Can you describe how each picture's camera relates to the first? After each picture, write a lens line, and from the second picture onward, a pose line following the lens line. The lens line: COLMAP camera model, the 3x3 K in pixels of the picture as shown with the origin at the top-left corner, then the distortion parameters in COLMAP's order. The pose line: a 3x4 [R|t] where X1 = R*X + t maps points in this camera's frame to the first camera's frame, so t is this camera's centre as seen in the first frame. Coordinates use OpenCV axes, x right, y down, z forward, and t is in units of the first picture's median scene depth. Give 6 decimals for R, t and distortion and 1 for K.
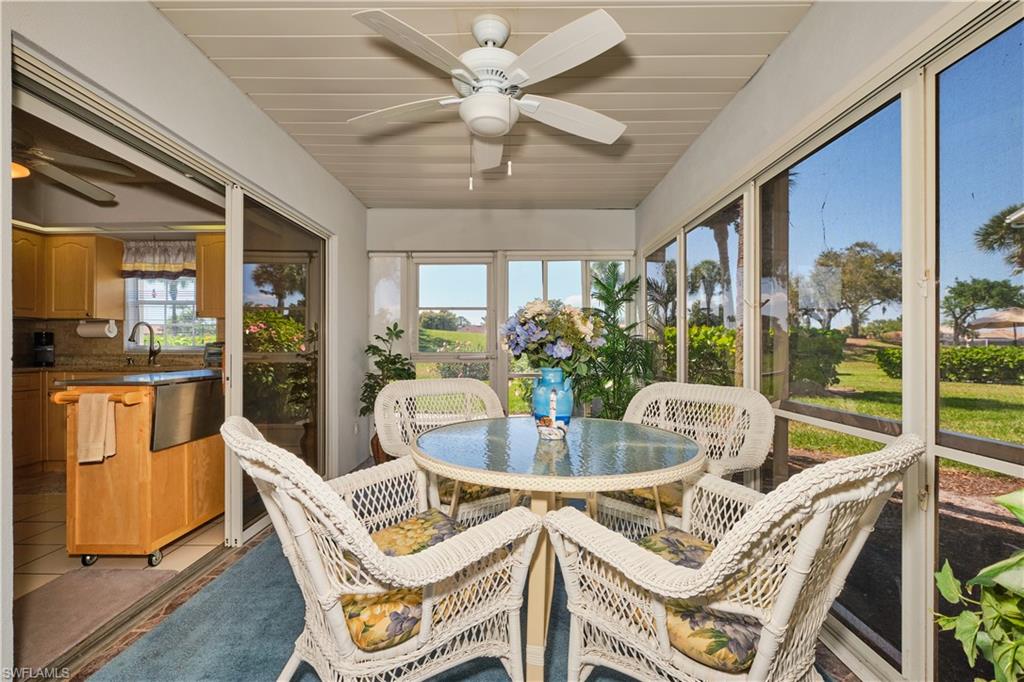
lens RADIAL K [[454.0, 0, 510.2], [0, 454.0, 348.8], [0, 0, 1]] dist [0.000258, -0.000547]
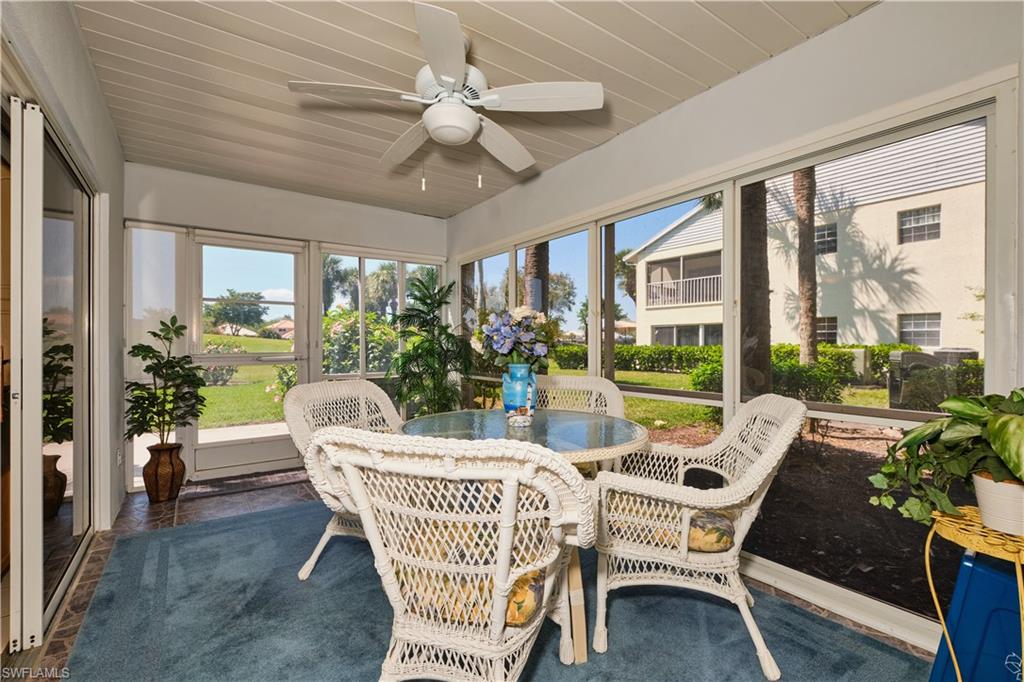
lens RADIAL K [[453.7, 0, 505.2], [0, 453.7, 347.4], [0, 0, 1]] dist [0.000425, -0.000711]
pose [[0.818495, -0.004365, 0.574497, -0.266878], [0.004853, 0.999988, 0.000682, -0.001047], [-0.574493, 0.002230, 0.818506, 0.035756]]
